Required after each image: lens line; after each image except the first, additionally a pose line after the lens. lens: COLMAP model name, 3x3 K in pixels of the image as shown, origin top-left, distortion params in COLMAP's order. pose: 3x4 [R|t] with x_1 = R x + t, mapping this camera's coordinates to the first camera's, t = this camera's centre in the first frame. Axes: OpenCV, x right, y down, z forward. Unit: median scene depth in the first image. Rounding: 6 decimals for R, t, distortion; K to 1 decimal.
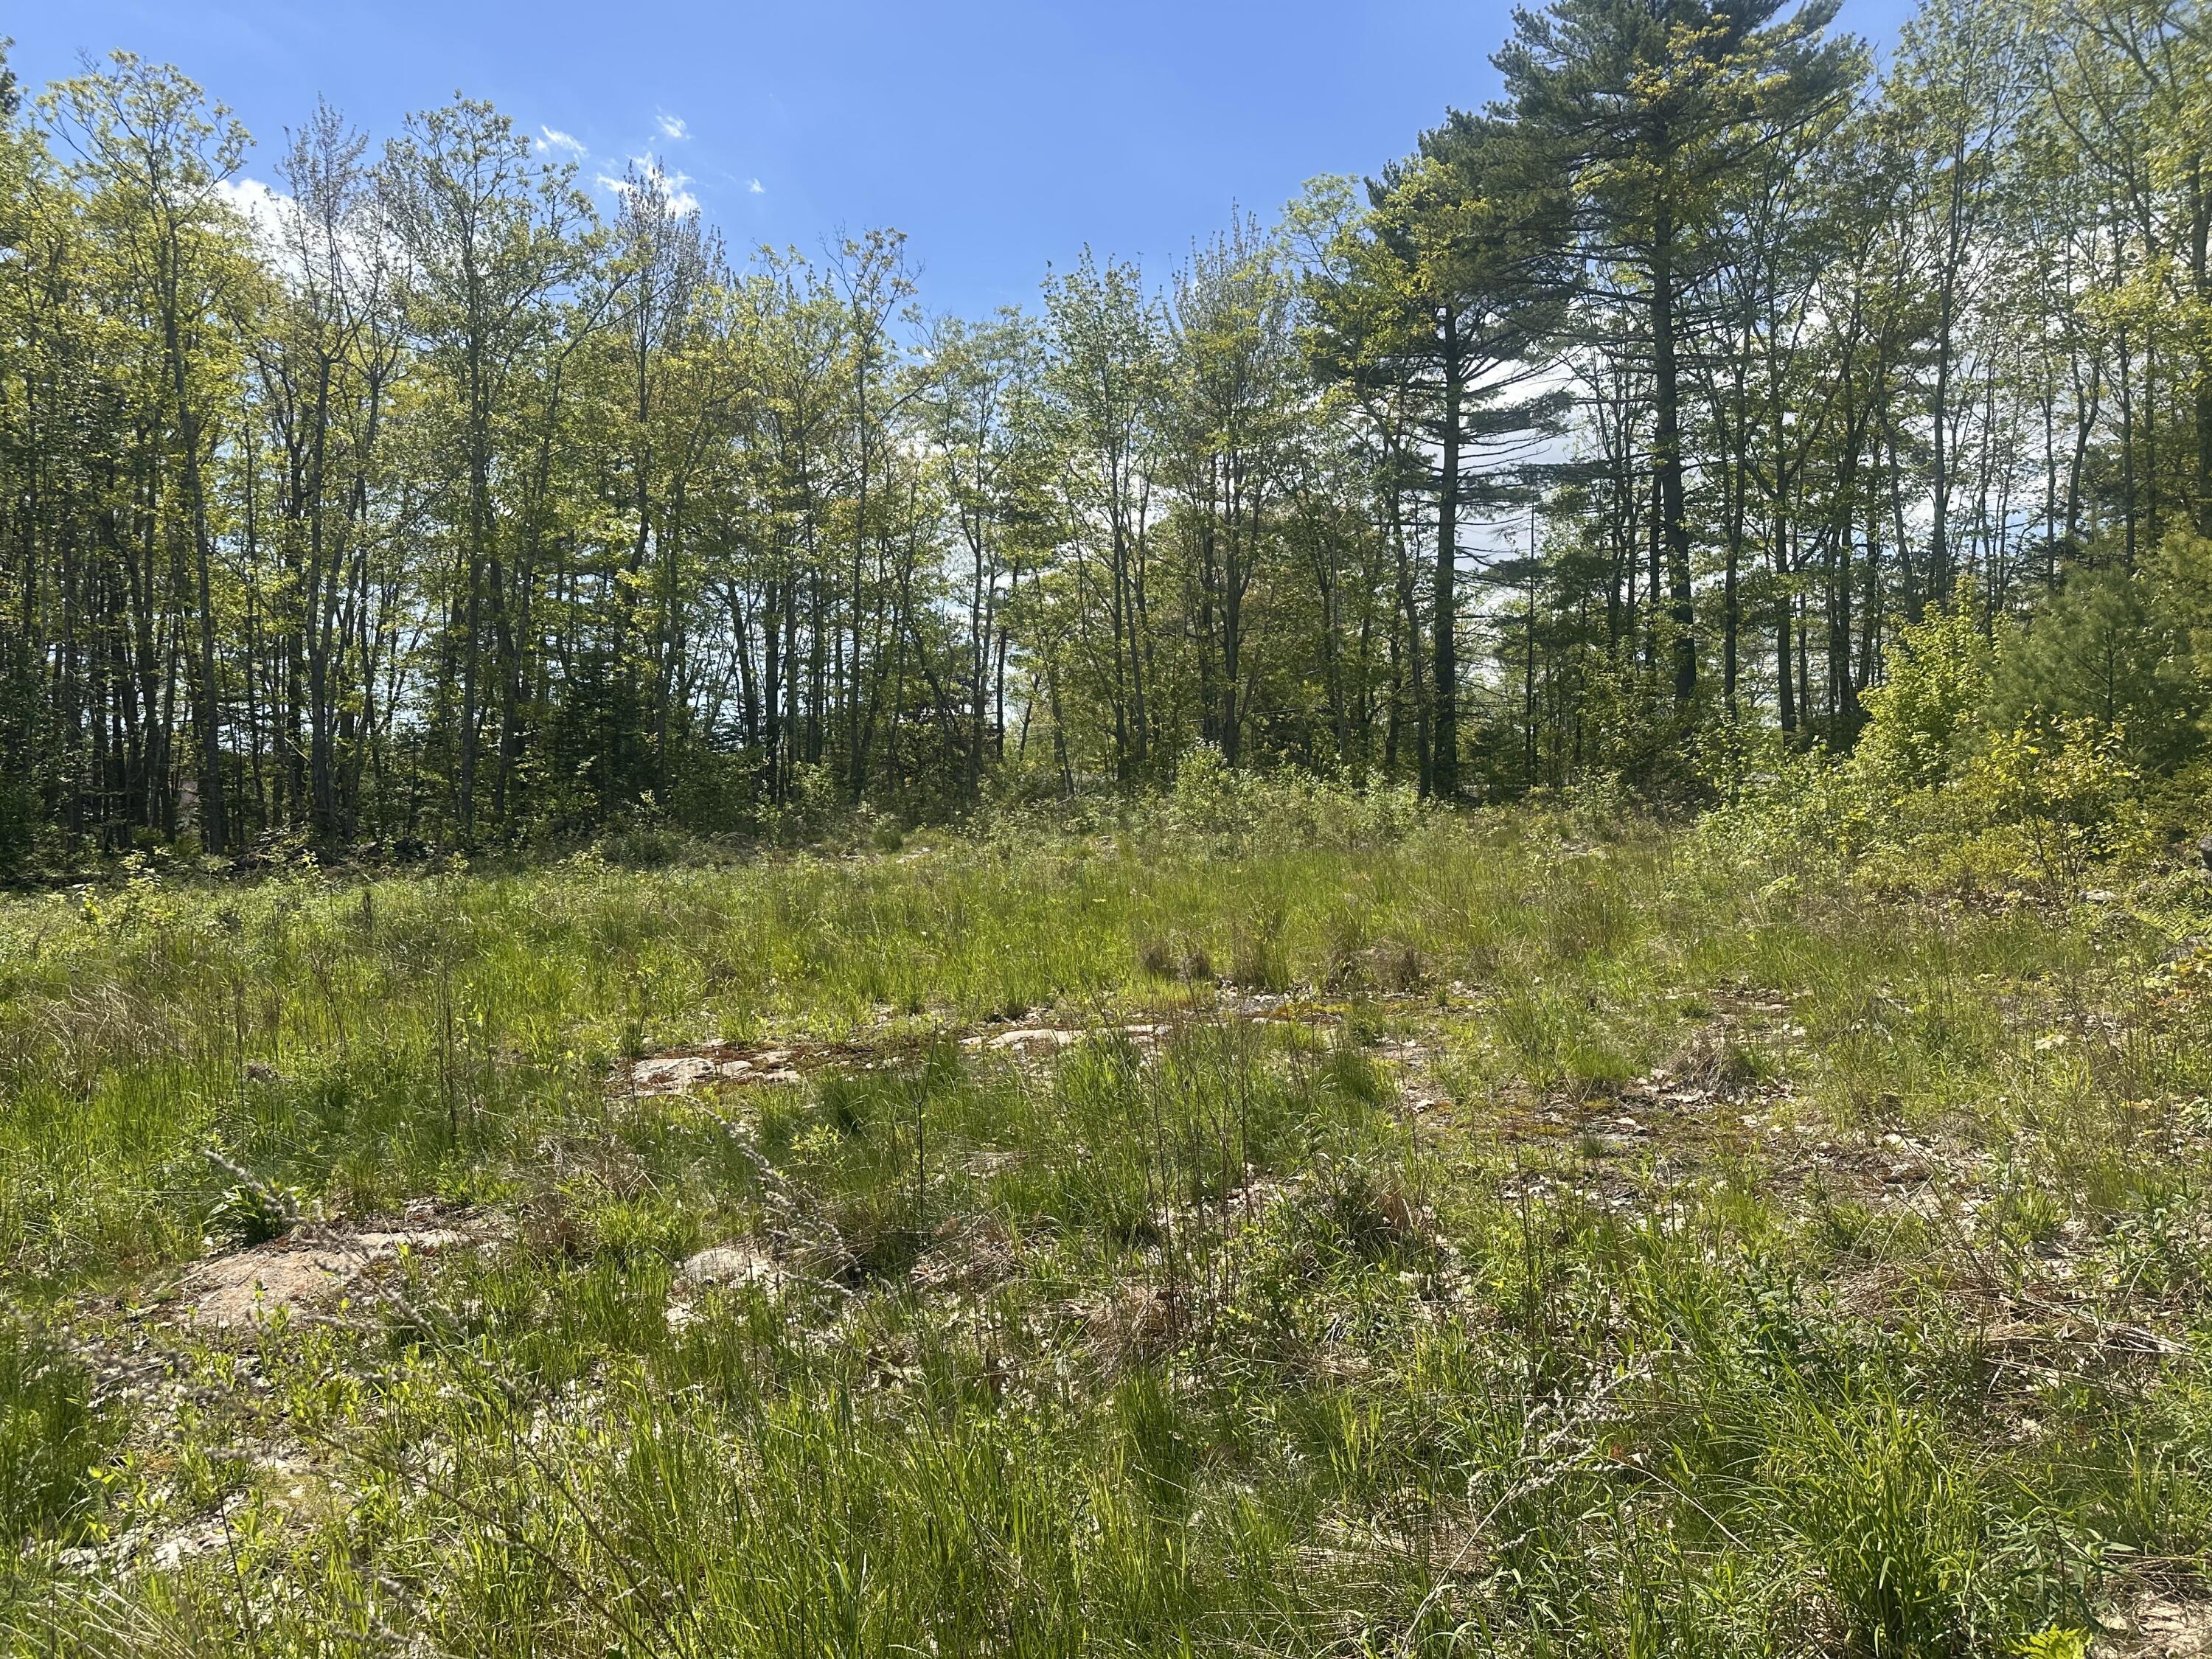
lens RADIAL K [[1523.4, 0, 1112.9], [0, 1523.4, 835.0], [0, 0, 1]] dist [0.163401, -0.312797]
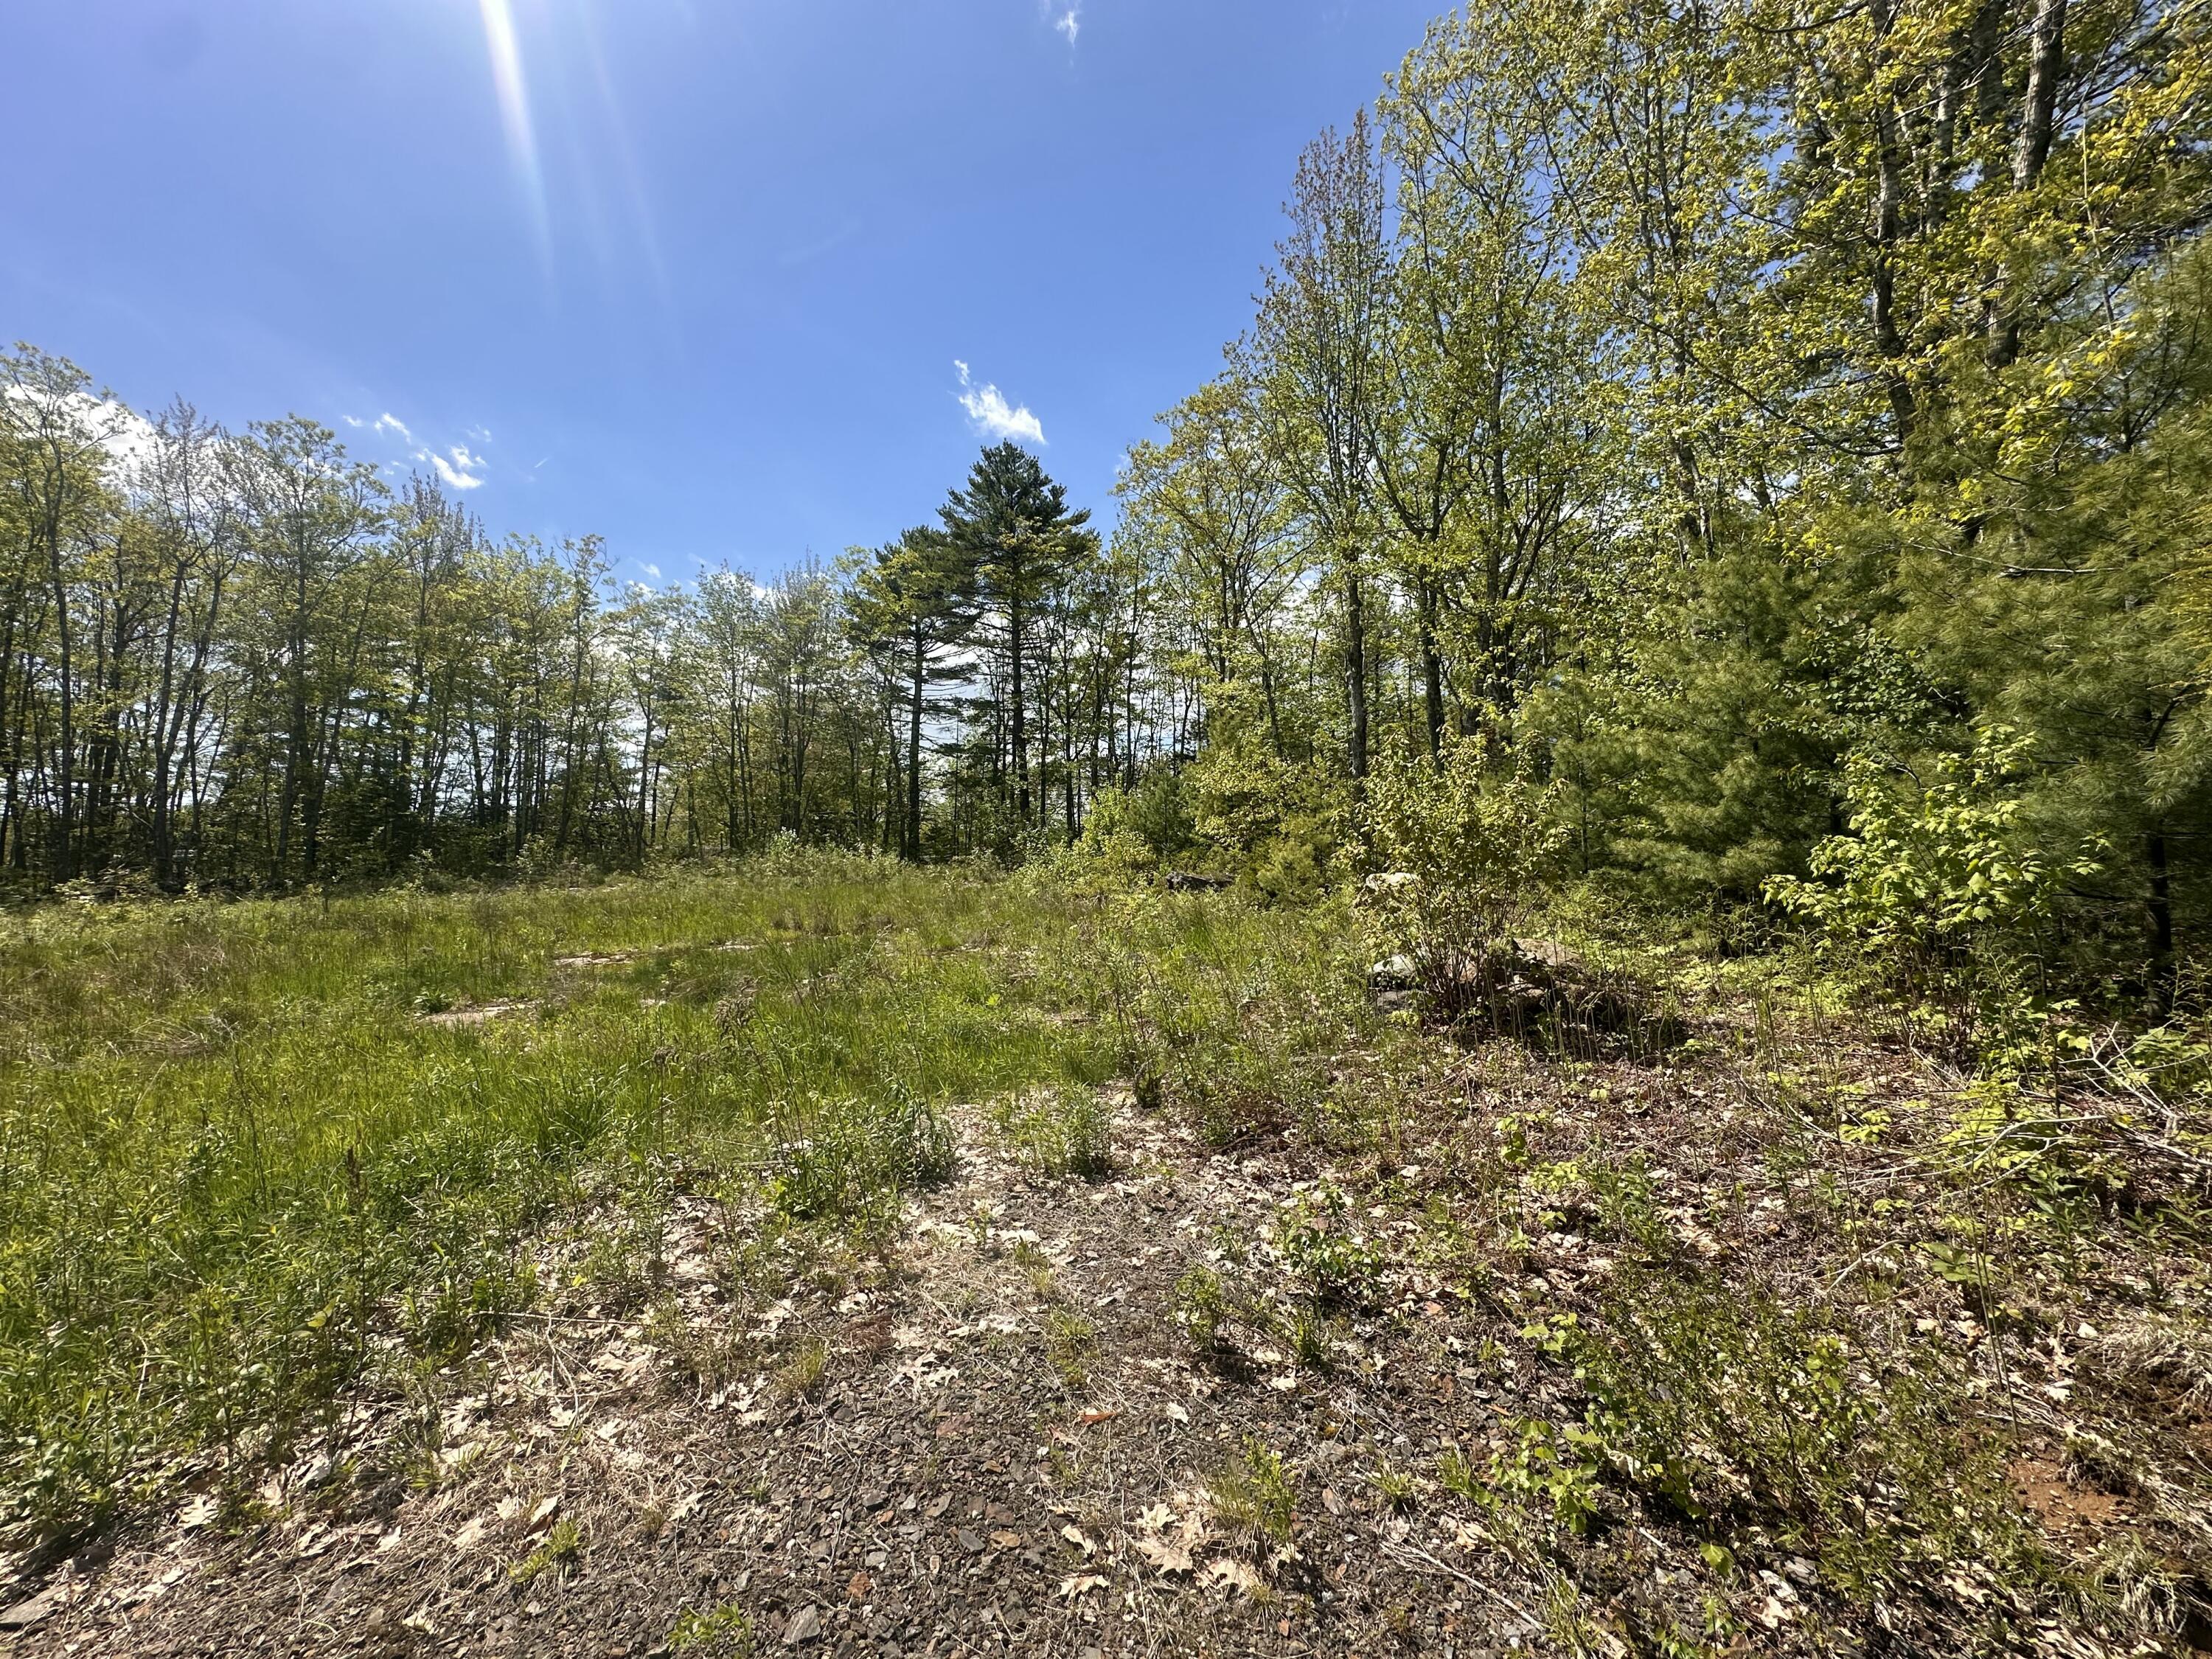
lens RADIAL K [[878.2, 0, 1106.0], [0, 878.2, 829.5], [0, 0, 1]] dist [-0.001957, 0.000747]
pose [[0.911364, 0.028765, 0.410595, -0.029030], [-0.002061, 0.997861, -0.065333, 0.010821], [-0.411596, 0.058696, 0.909474, -0.176984]]
